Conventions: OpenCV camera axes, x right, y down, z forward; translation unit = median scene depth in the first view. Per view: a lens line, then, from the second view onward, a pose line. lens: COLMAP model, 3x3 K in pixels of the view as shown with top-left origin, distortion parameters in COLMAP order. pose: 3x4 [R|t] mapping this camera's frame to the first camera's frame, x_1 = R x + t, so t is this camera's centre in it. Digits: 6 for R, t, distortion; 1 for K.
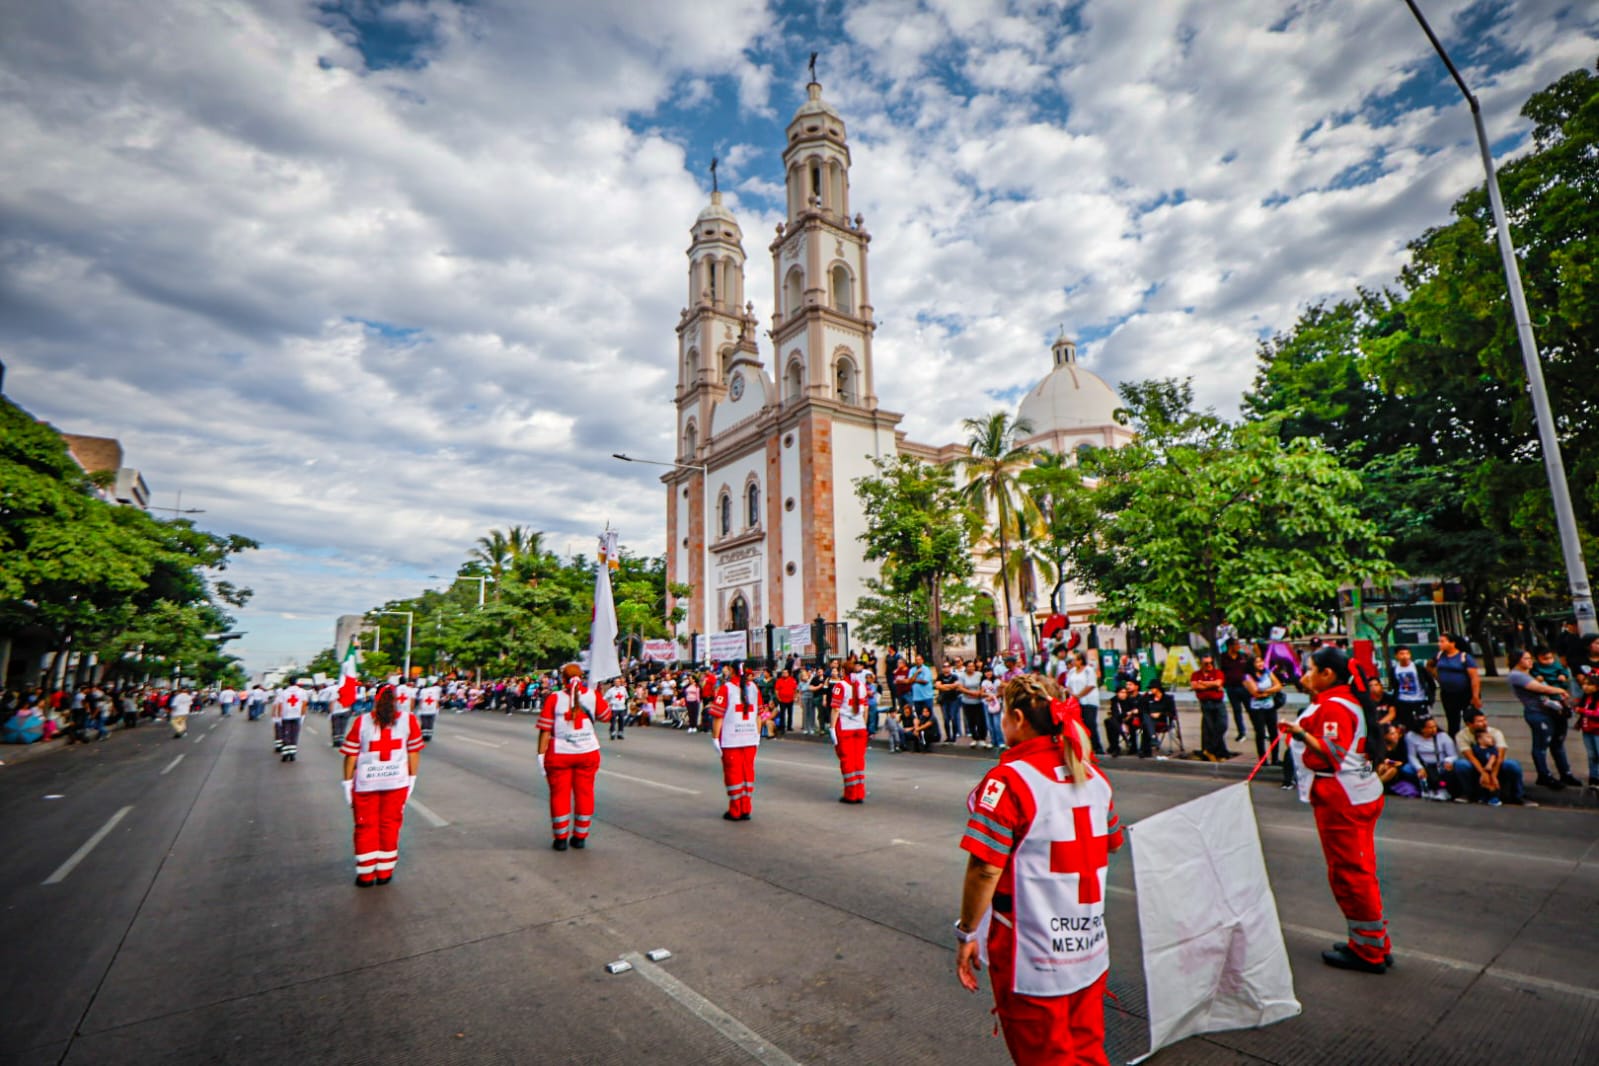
lens RADIAL K [[746.8, 0, 820.1], [0, 746.8, 528.5], [0, 0, 1]] dist [-0.044561, 0.012859]
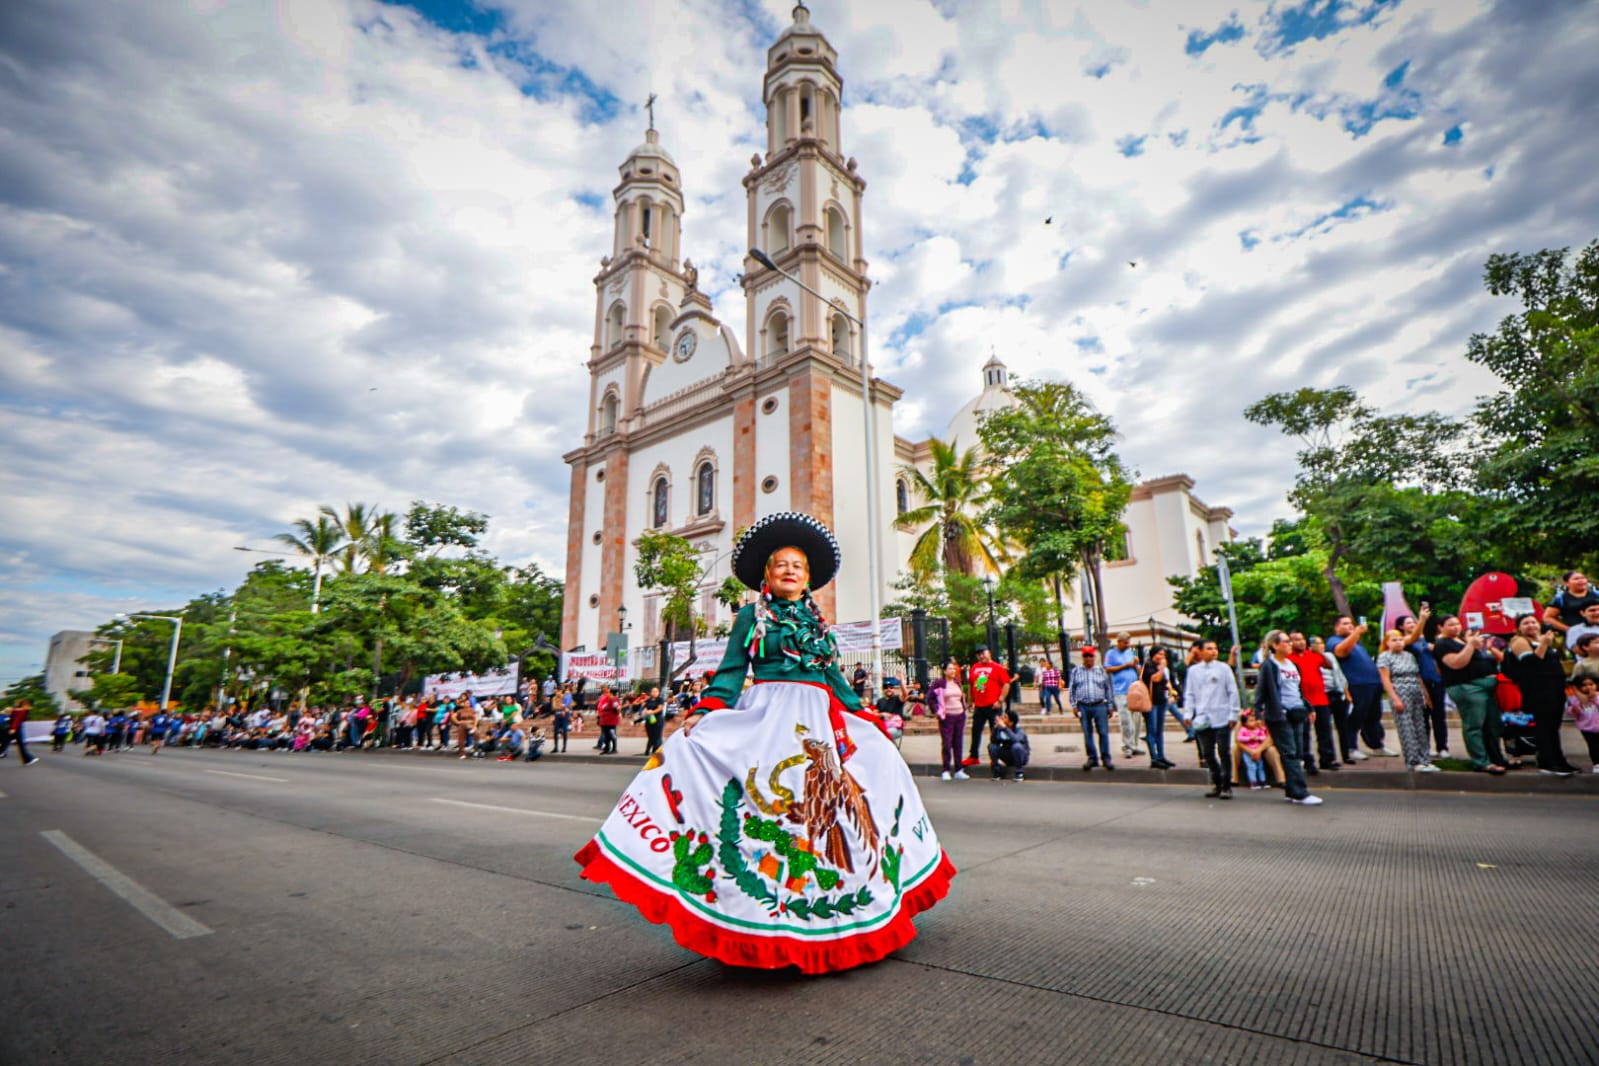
lens RADIAL K [[746.8, 0, 820.1], [0, 746.8, 528.5], [0, 0, 1]] dist [-0.044561, 0.012859]
pose [[0.972368, 0.064343, 0.224413, -0.145763], [-0.050396, 0.996457, -0.067335, 0.057250], [-0.227951, 0.054165, 0.972165, 0.209214]]
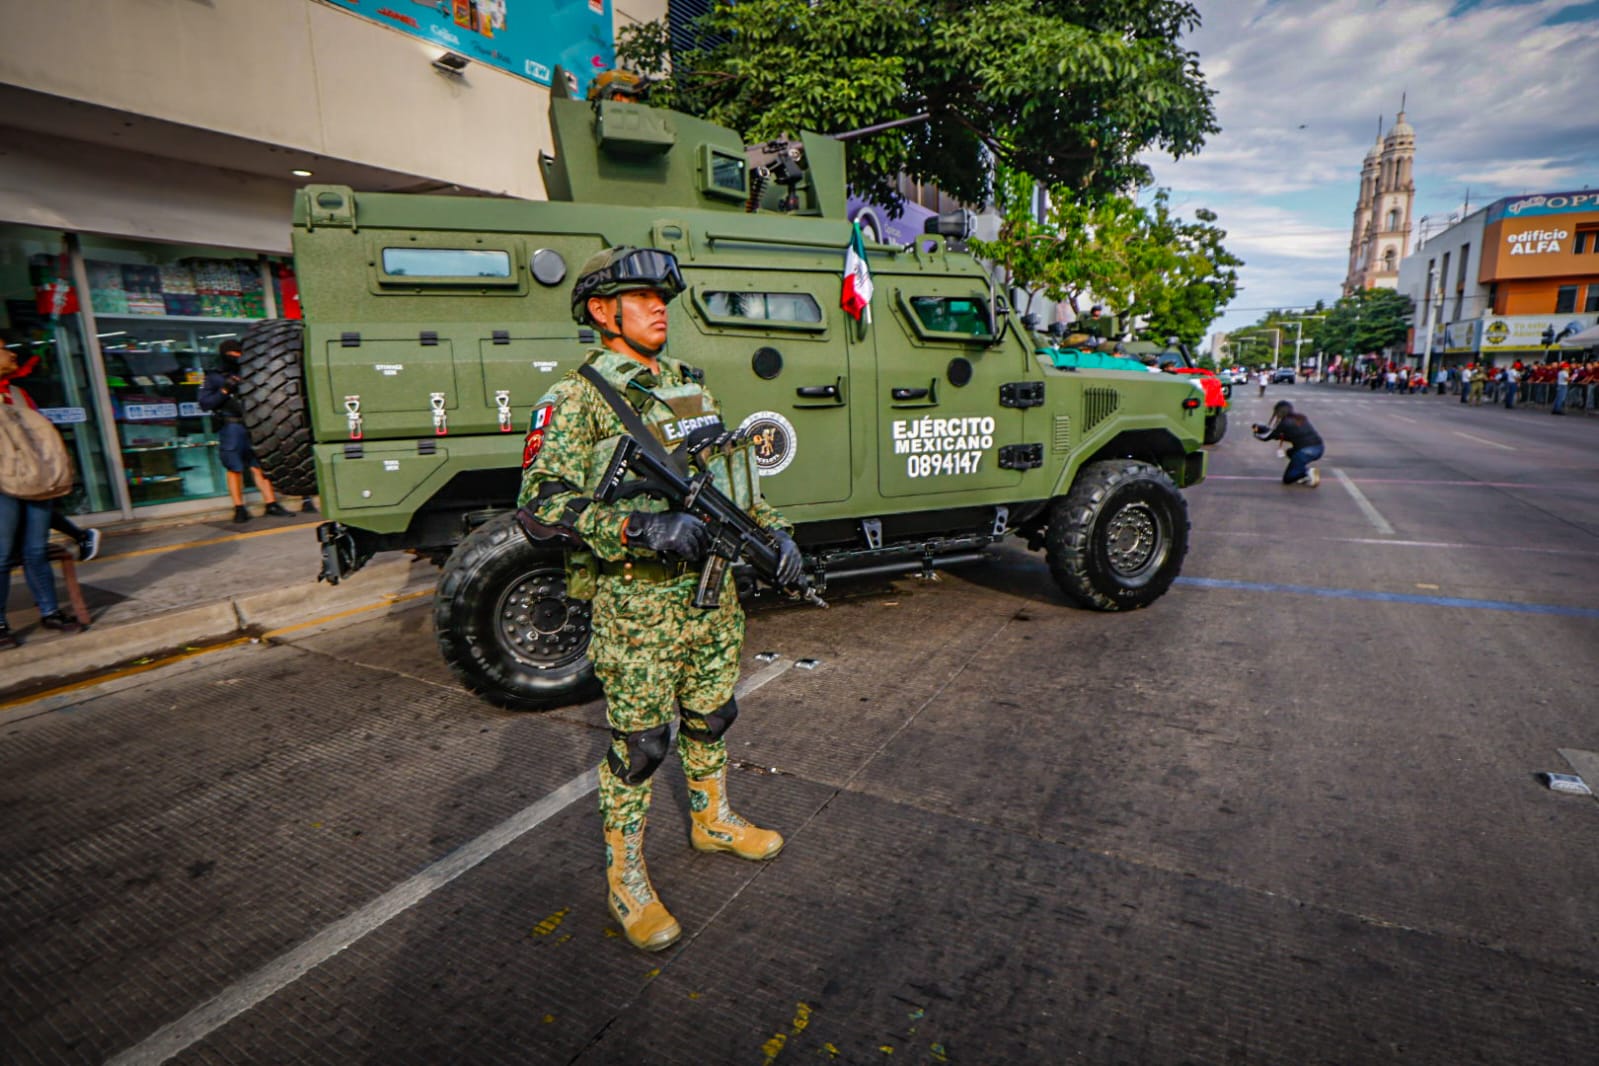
lens RADIAL K [[746.8, 0, 820.1], [0, 746.8, 528.5], [0, 0, 1]] dist [-0.044561, 0.012859]
pose [[0.495353, 0.186956, -0.848335, 1.300184], [0.178124, 0.933957, 0.309833, -0.433023], [0.850234, -0.304586, 0.429337, -1.966150]]
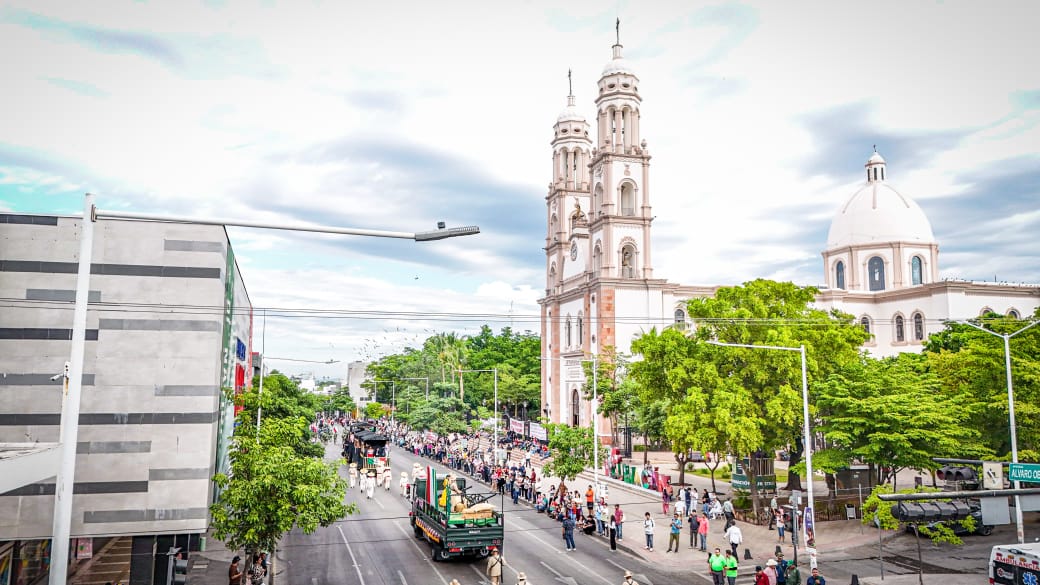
lens RADIAL K [[774.8, 0, 520.0], [0, 774.8, 292.5], [0, 0, 1]] dist [0.045728, 0.002429]
pose [[0.938023, -0.010151, -0.346423, 0.361459], [0.034063, 0.997432, 0.063008, -0.223686], [0.344894, -0.070903, 0.935960, -0.588578]]
